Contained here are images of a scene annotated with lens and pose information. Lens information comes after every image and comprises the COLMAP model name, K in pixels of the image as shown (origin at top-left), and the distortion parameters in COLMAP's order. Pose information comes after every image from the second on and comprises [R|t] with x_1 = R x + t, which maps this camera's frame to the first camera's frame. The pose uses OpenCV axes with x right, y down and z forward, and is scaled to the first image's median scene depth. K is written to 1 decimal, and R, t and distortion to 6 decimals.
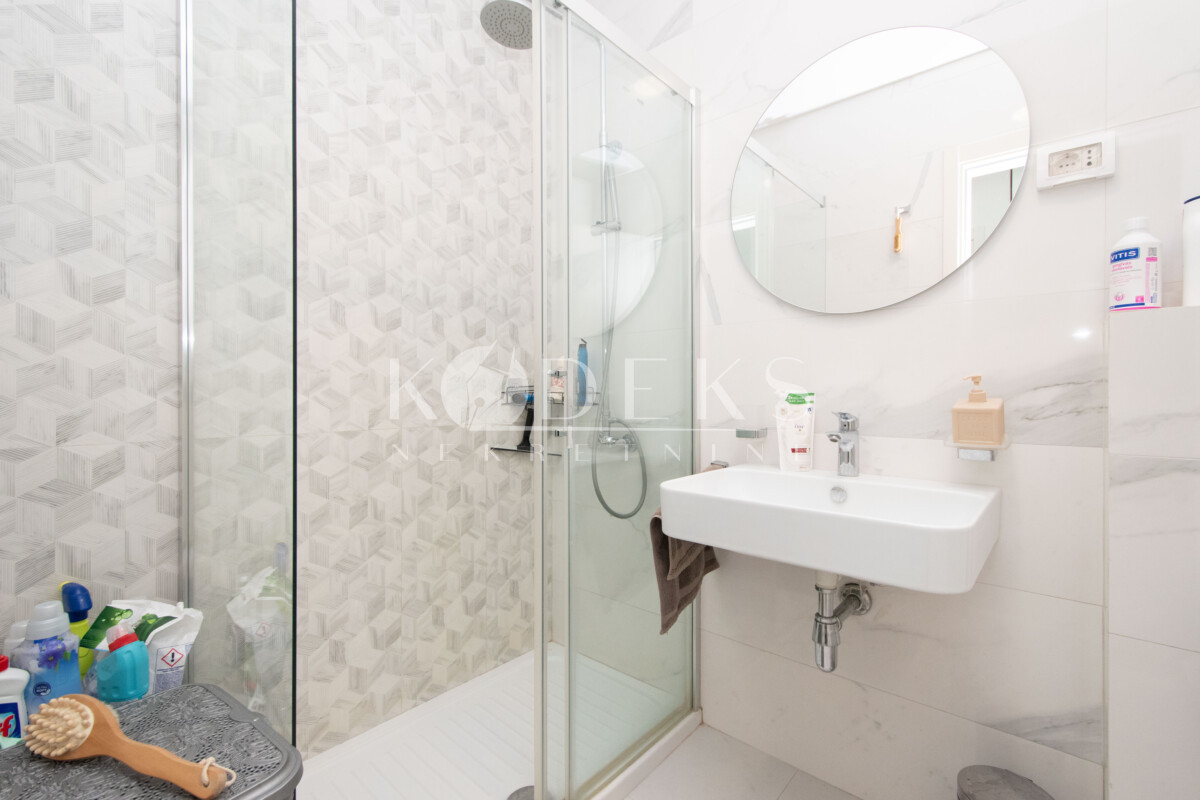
lens RADIAL K [[537.6, 0, 600.0], [0, 537.6, 400.0], [0, 0, 1]] dist [0.002159, -0.000025]
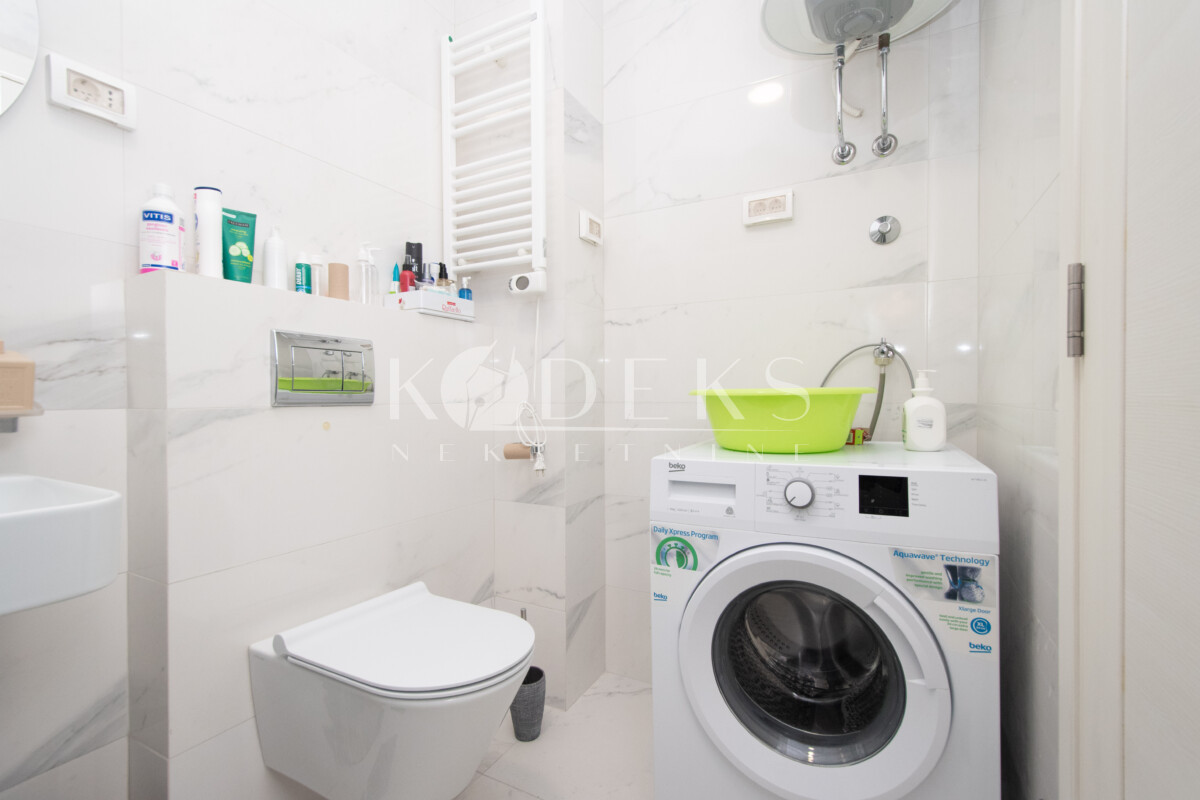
lens RADIAL K [[537.6, 0, 600.0], [0, 537.6, 400.0], [0, 0, 1]] dist [0.002159, -0.000025]
pose [[-0.212684, -0.011699, 0.977051, -0.196409], [0.013043, 0.999805, 0.014810, 0.070519], [-0.977034, 0.015894, -0.212490, 0.373335]]
